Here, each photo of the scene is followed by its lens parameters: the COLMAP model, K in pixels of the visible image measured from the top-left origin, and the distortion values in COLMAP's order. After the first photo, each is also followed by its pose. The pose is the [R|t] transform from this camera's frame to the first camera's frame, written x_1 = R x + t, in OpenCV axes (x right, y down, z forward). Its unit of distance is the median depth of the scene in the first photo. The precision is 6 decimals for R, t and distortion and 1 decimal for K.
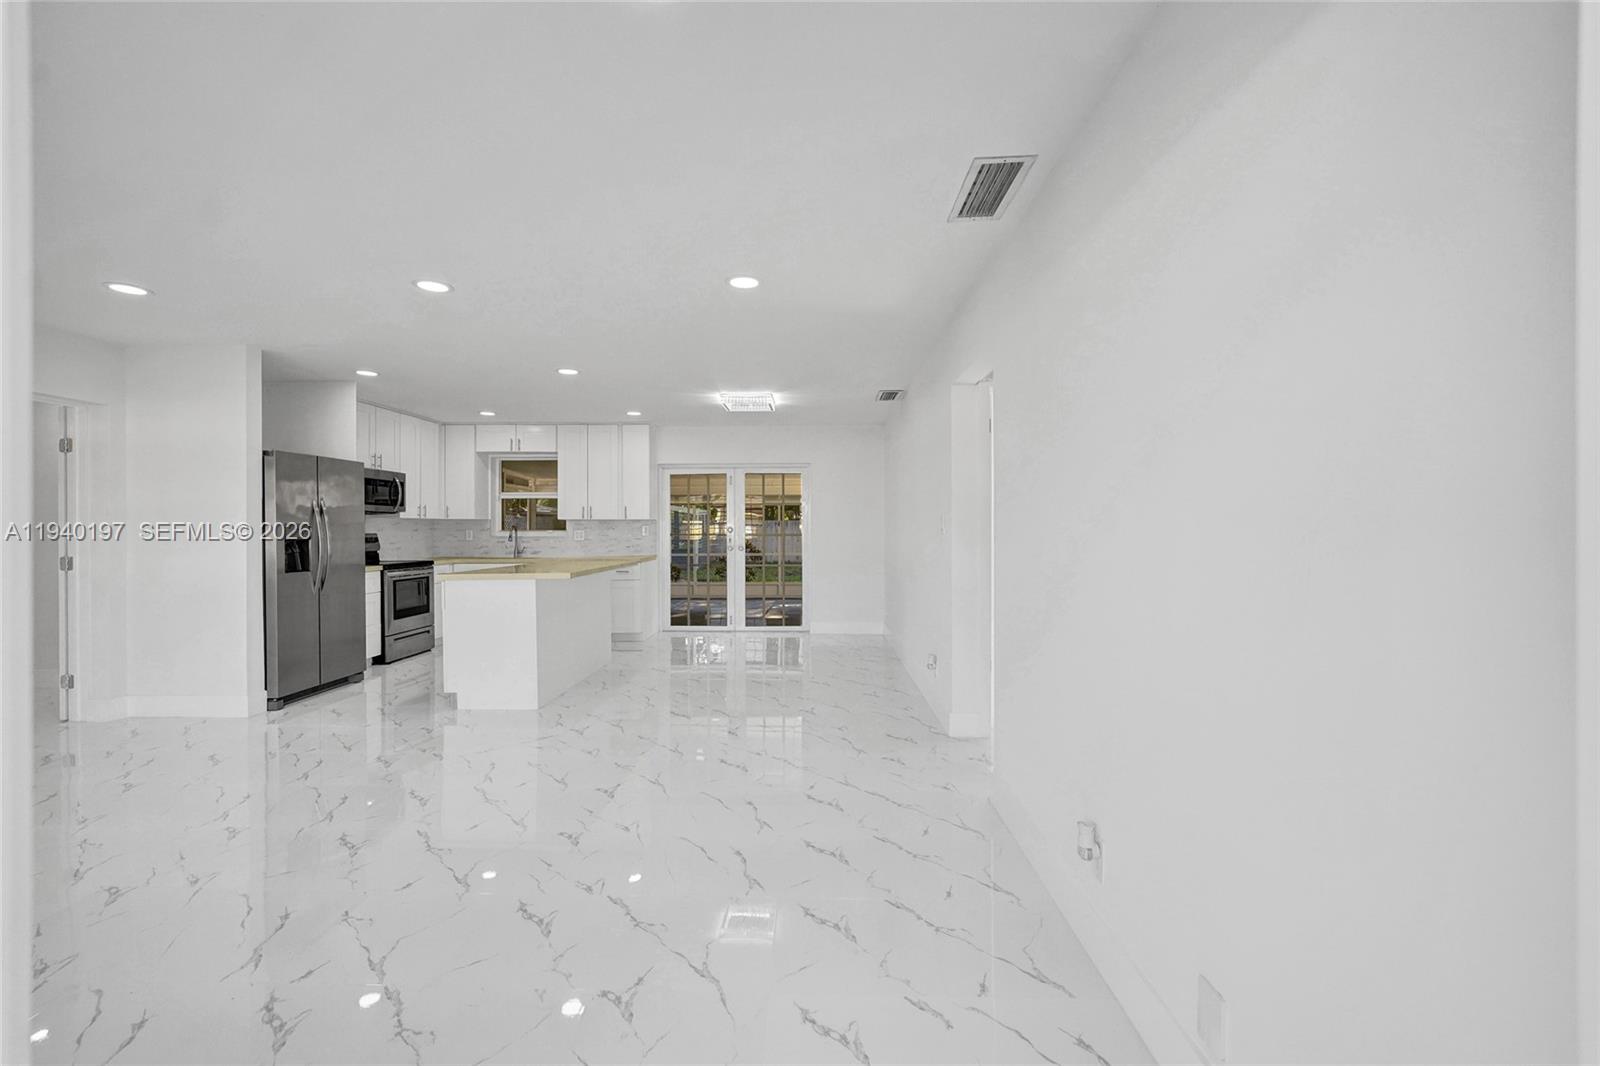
lens RADIAL K [[677.5, 0, 792.8], [0, 677.5, 527.6], [0, 0, 1]] dist [-0.000936, 0.000074]
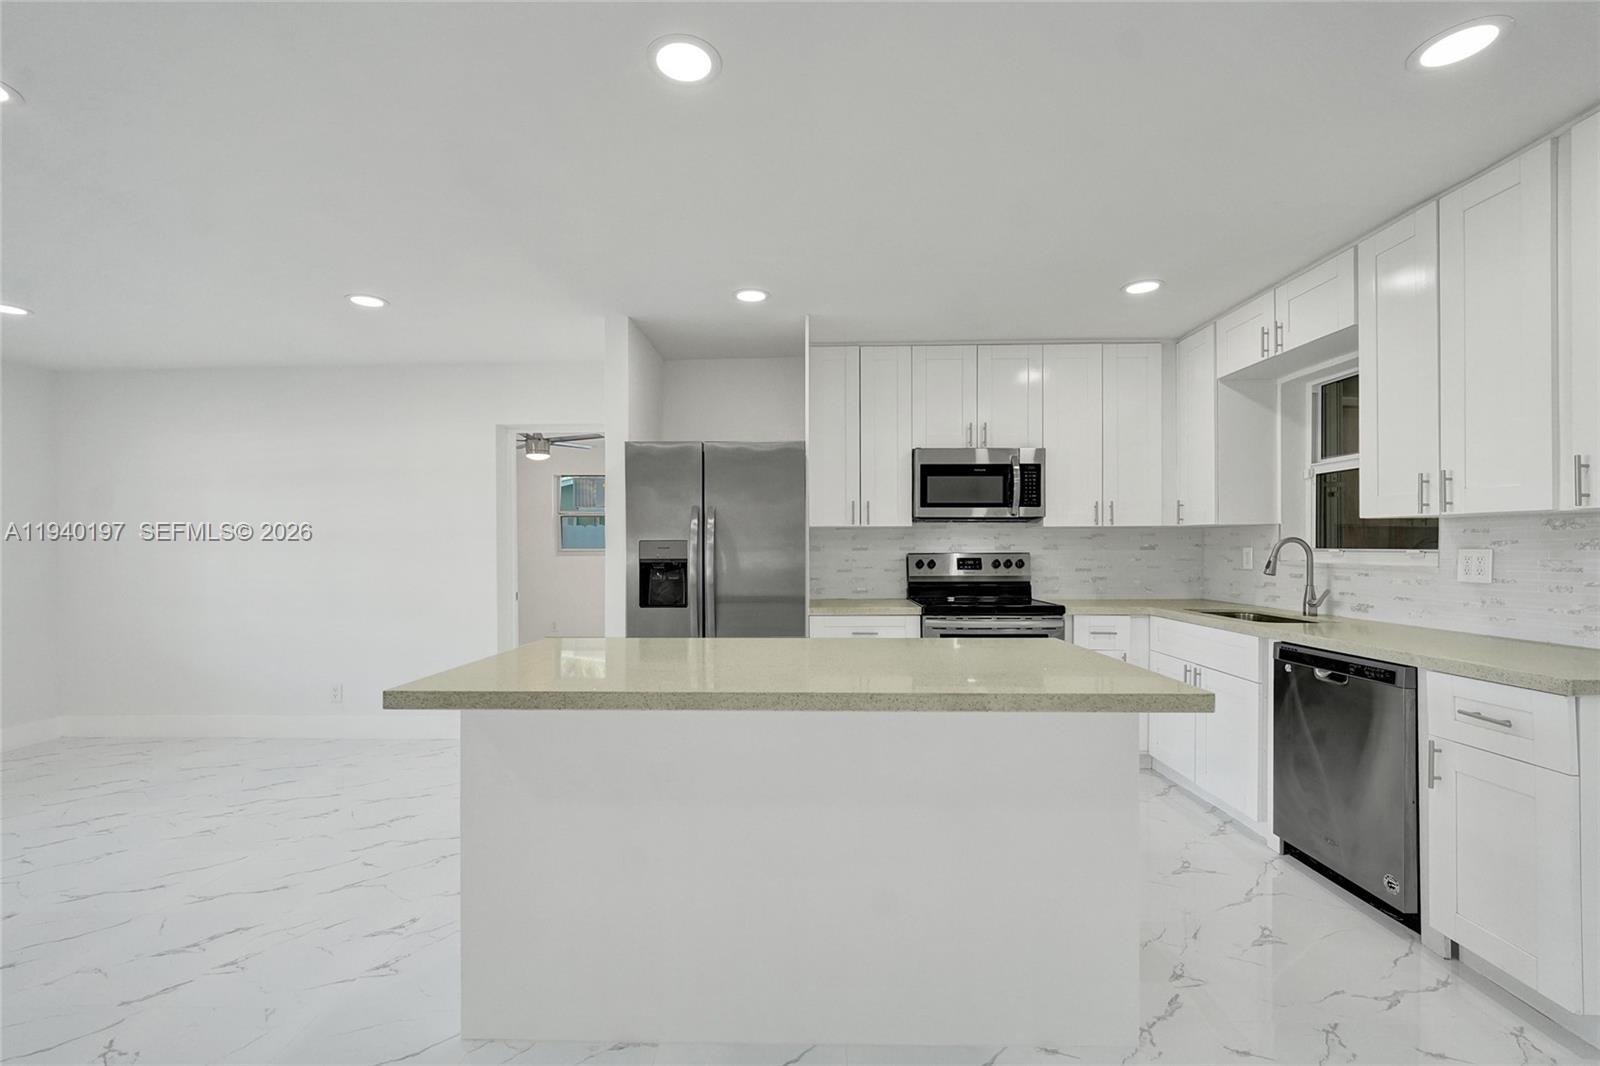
lens RADIAL K [[673.0, 0, 795.2], [0, 673.0, 551.8], [0, 0, 1]] dist [-0.002020, -0.000033]
pose [[0.007534, 0.010424, -0.999917, -0.007245], [0.004941, 0.999933, 0.010462, 0.000073], [0.999959, -0.005020, 0.007482, 0.765937]]
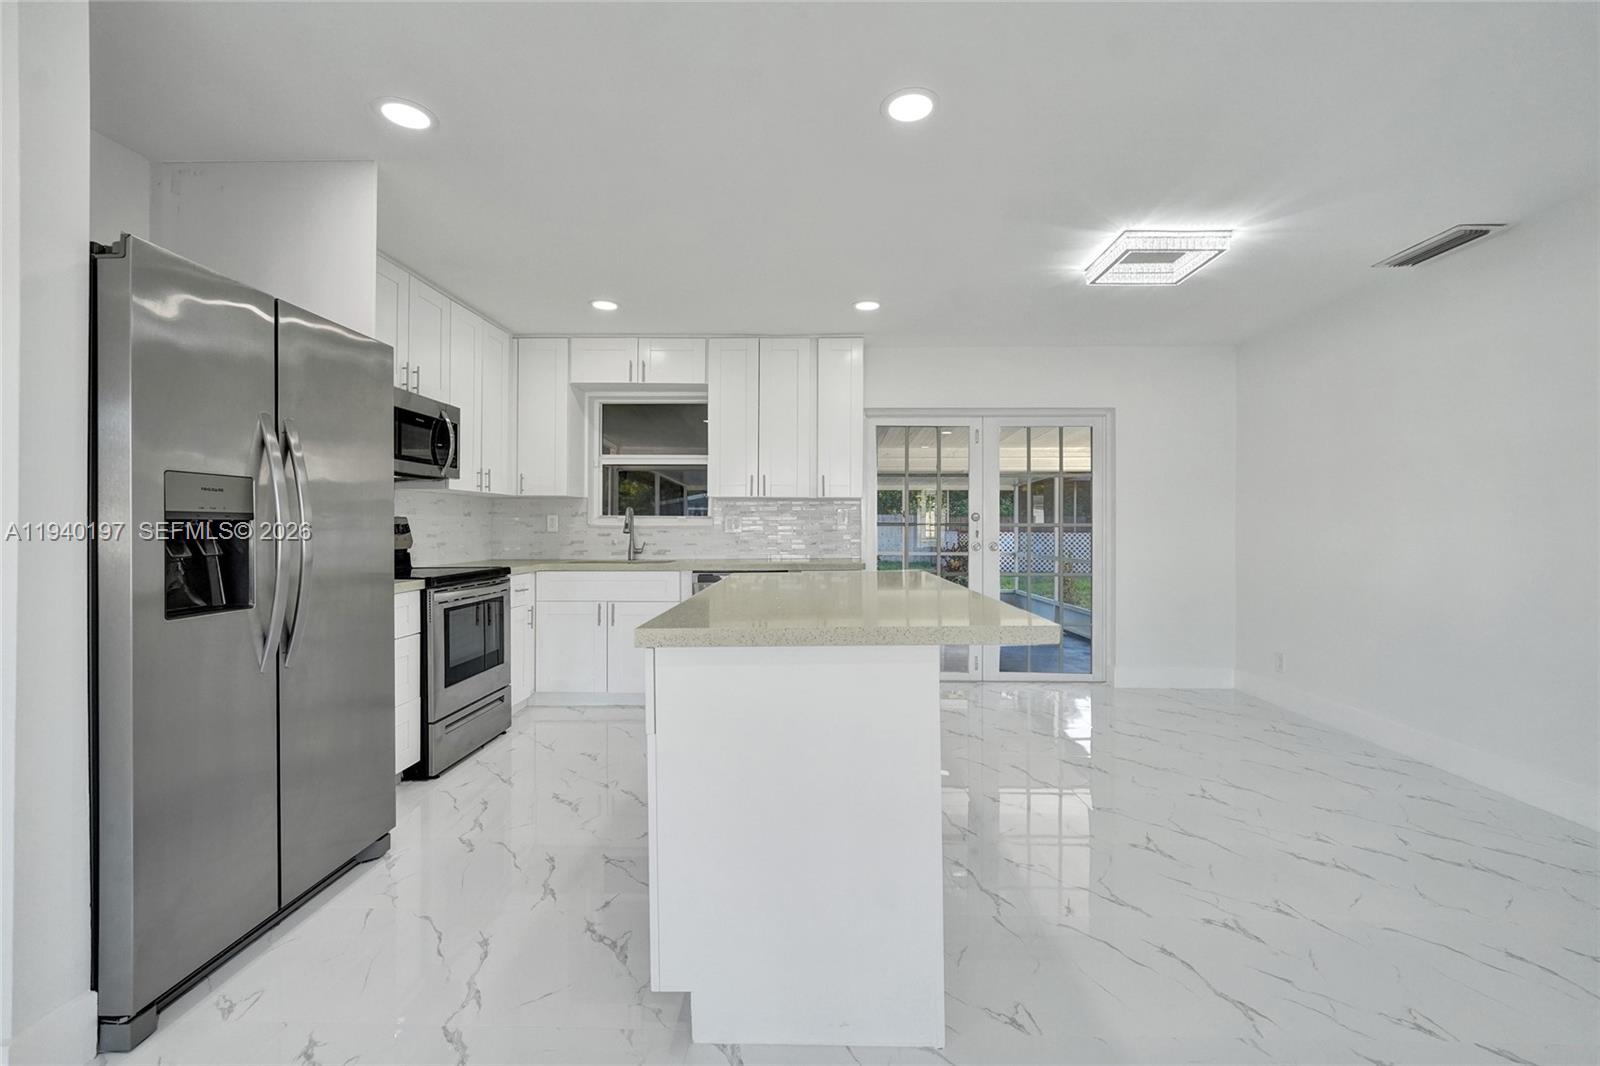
lens RADIAL K [[675.1, 0, 802.3], [0, 675.1, 521.5], [0, 0, 1]] dist [-0.000611, 0.000151]
pose [[0.999965, 0.004137, 0.007231, -0.289742], [-0.004105, 0.999981, -0.004514, 0.012802], [-0.007249, 0.004484, 0.999964, 0.438796]]
